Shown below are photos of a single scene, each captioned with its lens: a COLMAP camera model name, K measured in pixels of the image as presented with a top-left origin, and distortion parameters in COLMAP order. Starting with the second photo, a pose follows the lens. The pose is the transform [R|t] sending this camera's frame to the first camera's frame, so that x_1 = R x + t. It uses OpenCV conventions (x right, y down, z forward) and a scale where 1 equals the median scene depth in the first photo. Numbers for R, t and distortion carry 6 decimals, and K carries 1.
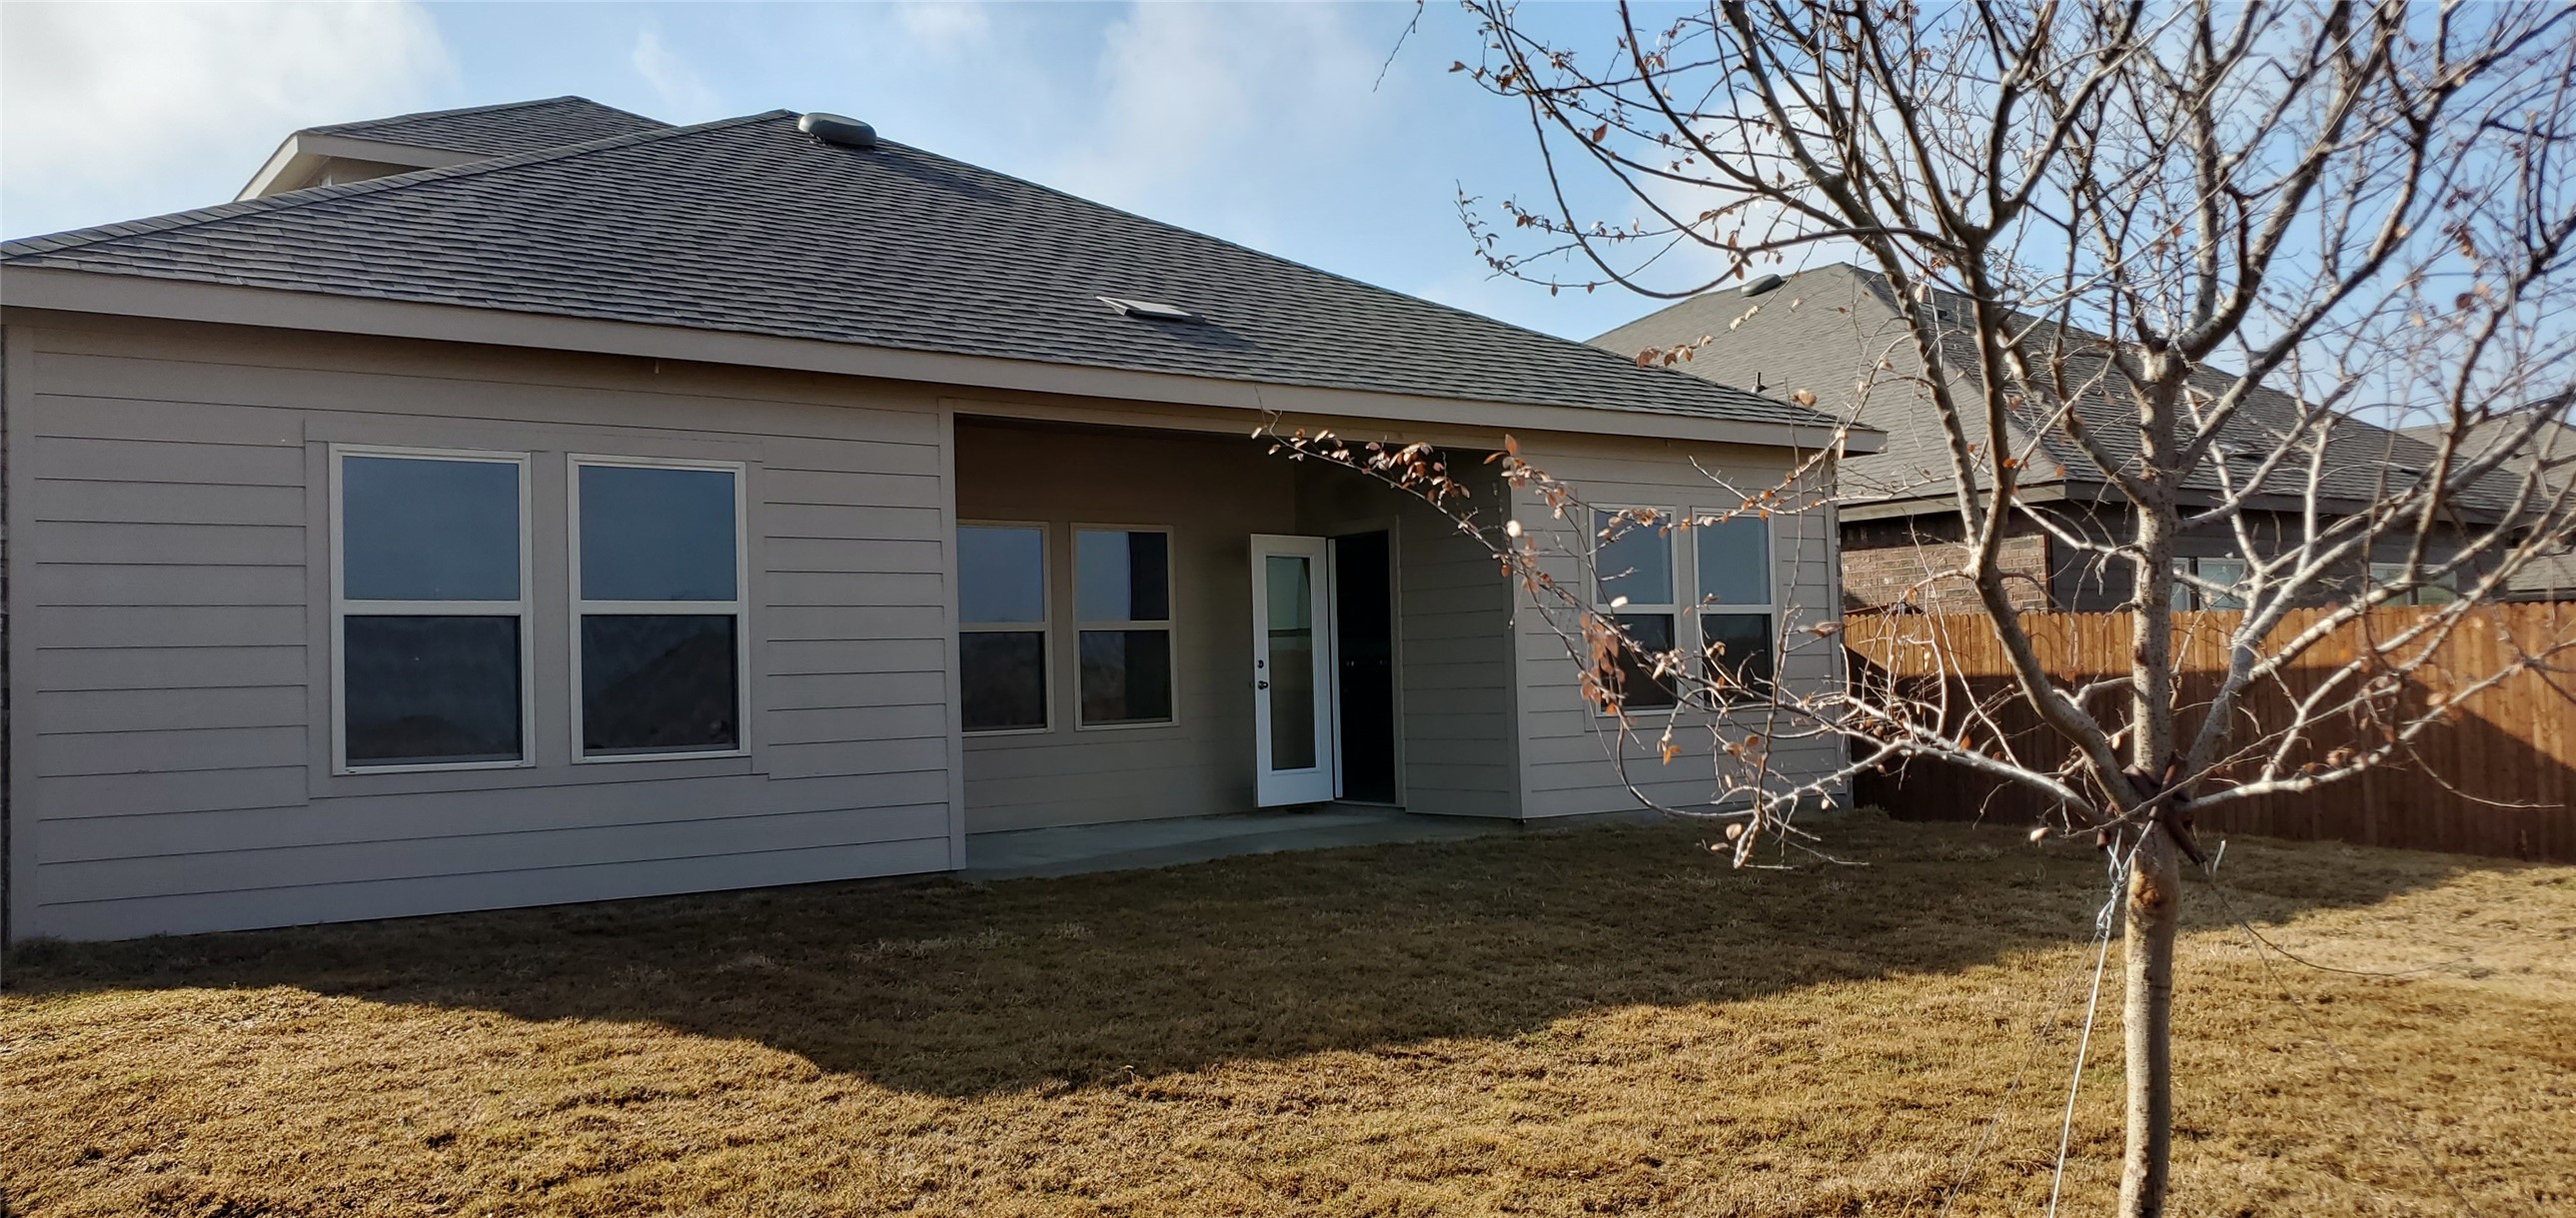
lens RADIAL K [[2038.5, 0, 1288.0], [0, 2038.5, 609.0], [0, 0, 1]] dist [0.153049, -0.334905]
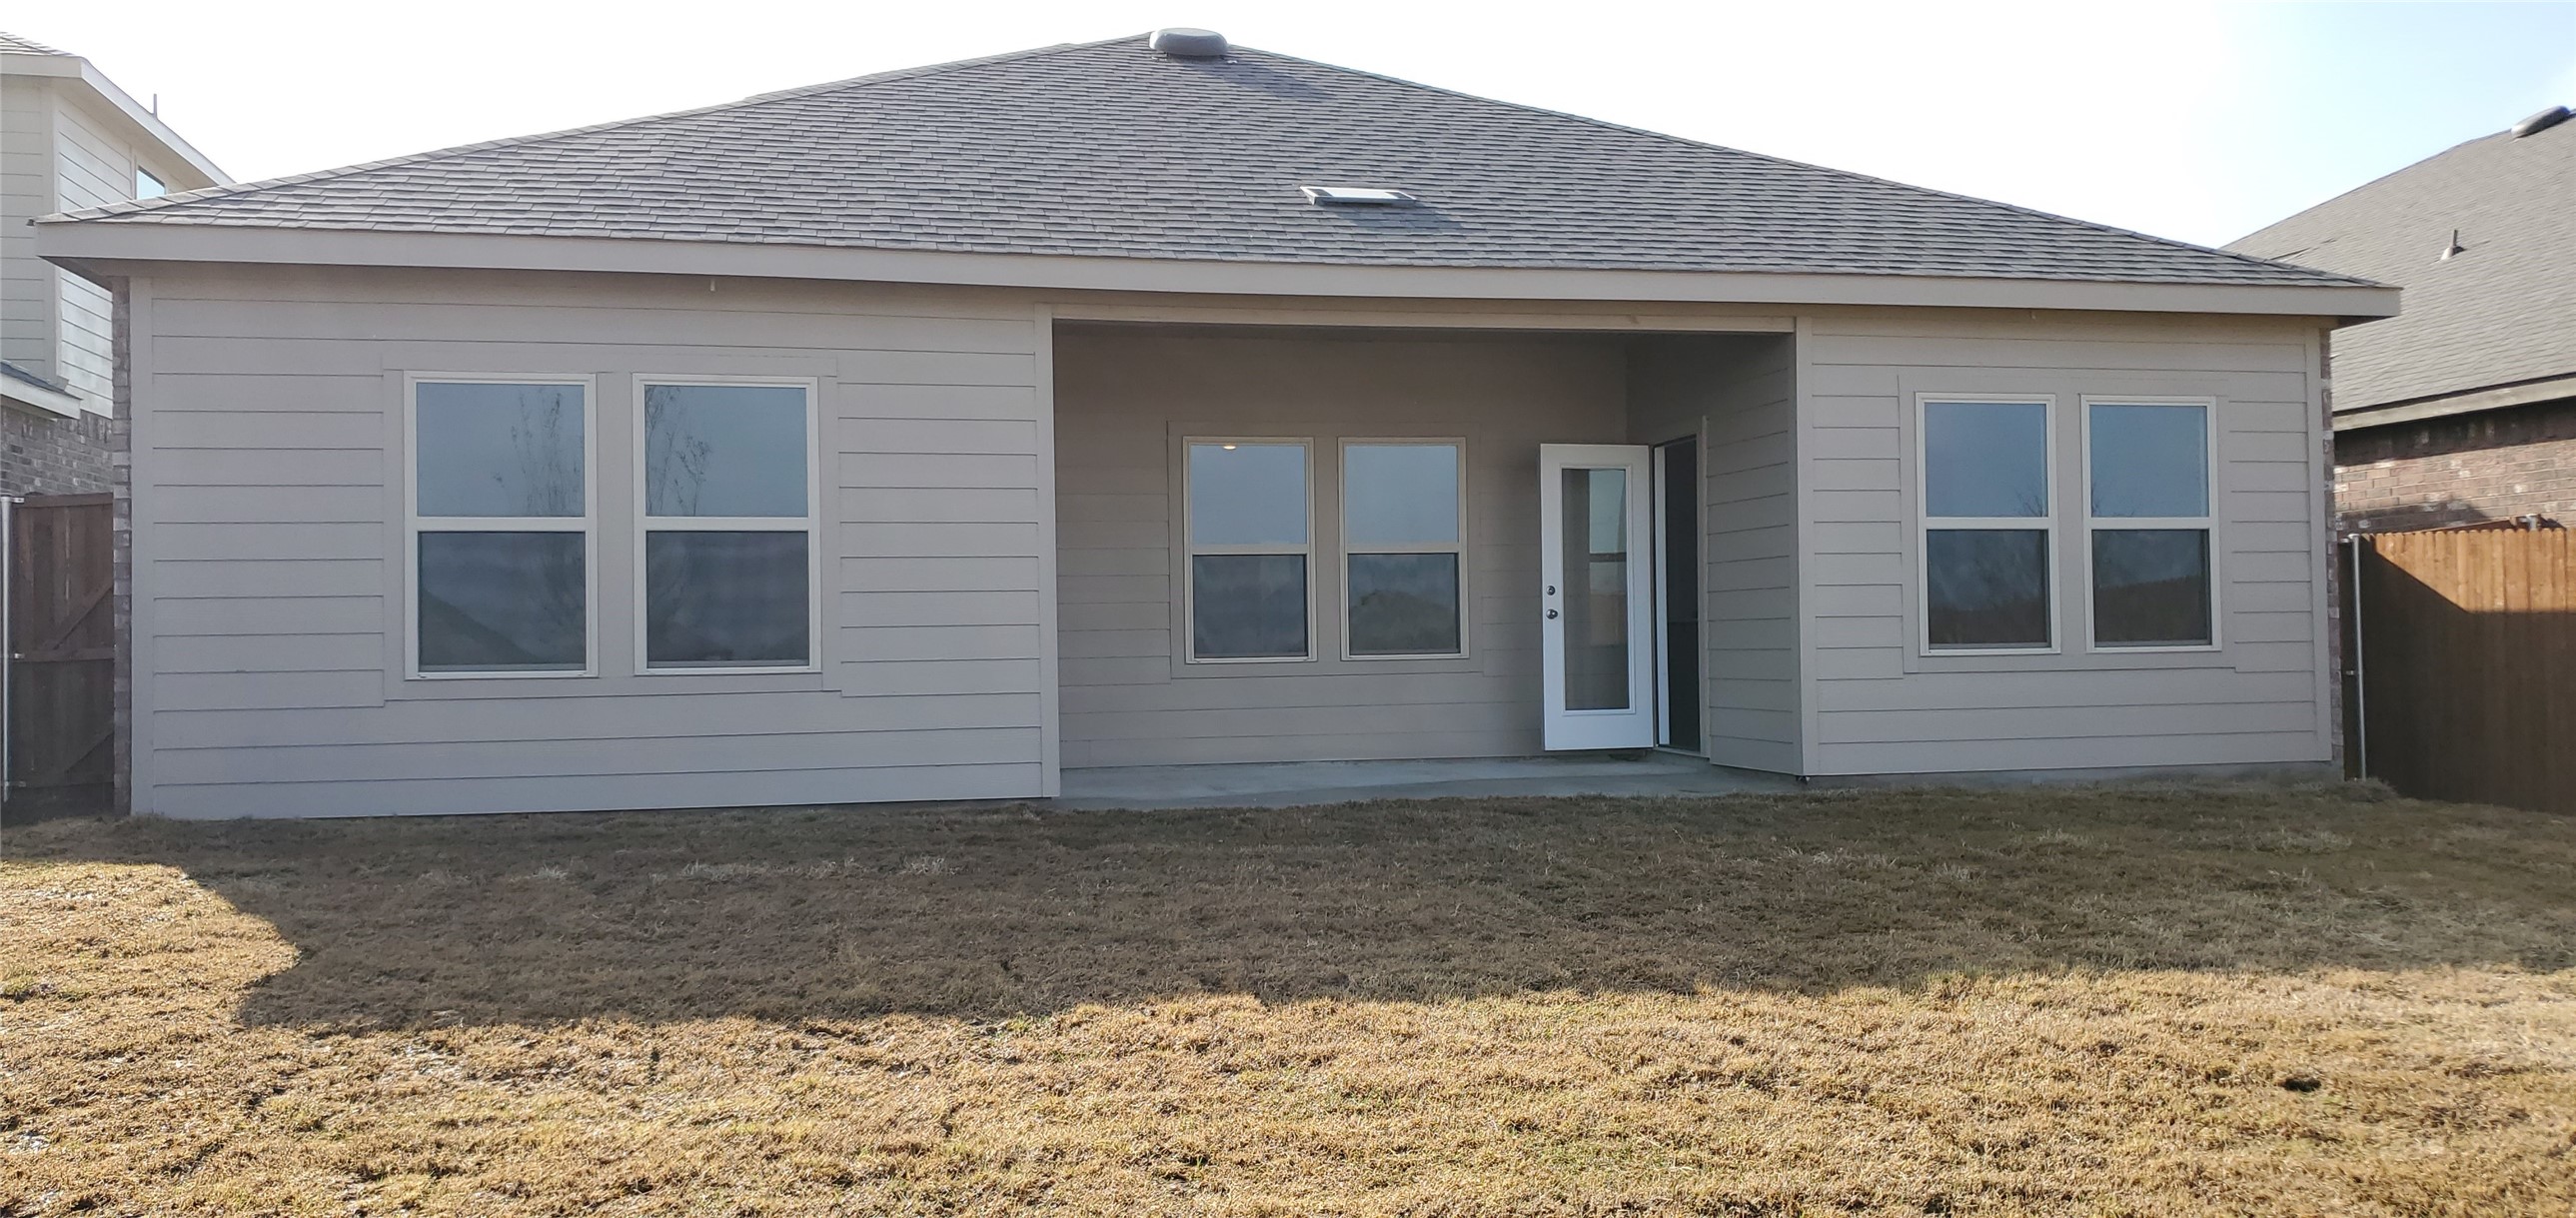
lens RADIAL K [[2038.5, 0, 1288.0], [0, 2038.5, 609.0], [0, 0, 1]] dist [0.153049, -0.334905]
pose [[0.902152, 0.006973, -0.431363, 0.350575], [0.004597, 0.999657, 0.025774, 0.015115], [0.431395, -0.025235, 0.901810, 0.190727]]
